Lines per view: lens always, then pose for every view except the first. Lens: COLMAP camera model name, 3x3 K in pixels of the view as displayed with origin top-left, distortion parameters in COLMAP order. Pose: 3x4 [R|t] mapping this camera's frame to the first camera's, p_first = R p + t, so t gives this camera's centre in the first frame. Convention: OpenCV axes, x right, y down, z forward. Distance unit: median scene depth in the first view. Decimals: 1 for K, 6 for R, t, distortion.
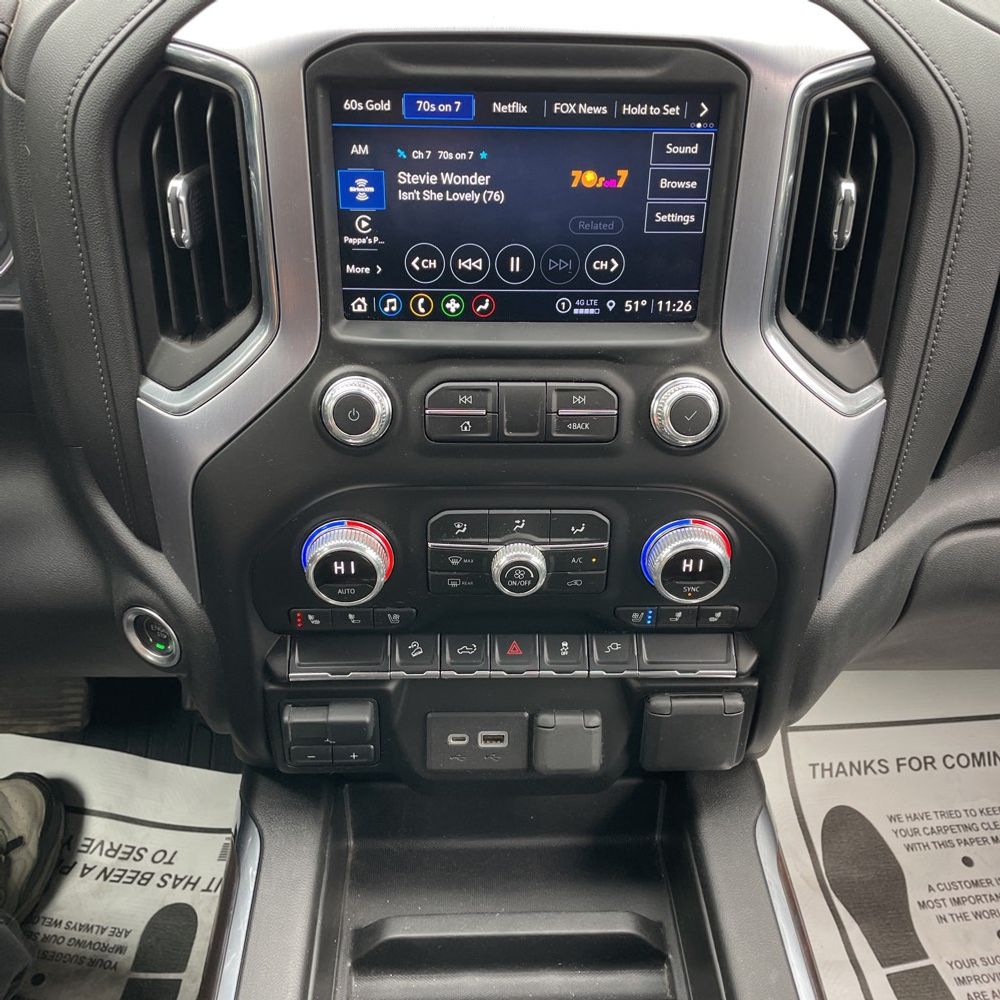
lens RADIAL K [[1236.2, 0, 500.0], [0, 1236.2, 500.2], [0, 0, 1]] dist [0.003686, 0.000000]
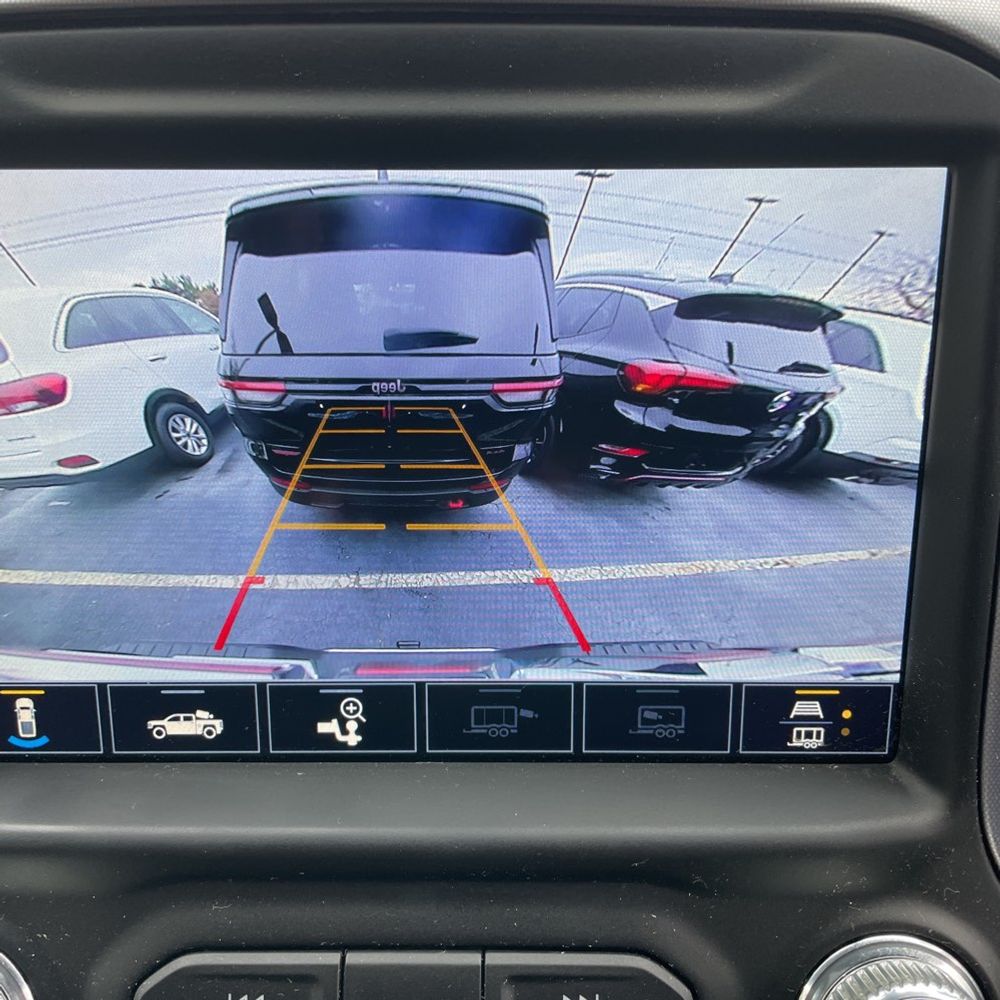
lens RADIAL K [[1236.2, 0, 500.1], [0, 1236.2, 499.9], [0, 0, 1]] dist [0.003686, 0.000000]
pose [[0.999257, -0.014674, -0.035627, 0.056457], [-0.000645, 0.918145, -0.396244, -0.074582], [0.038525, 0.395973, 0.917454, 0.636556]]
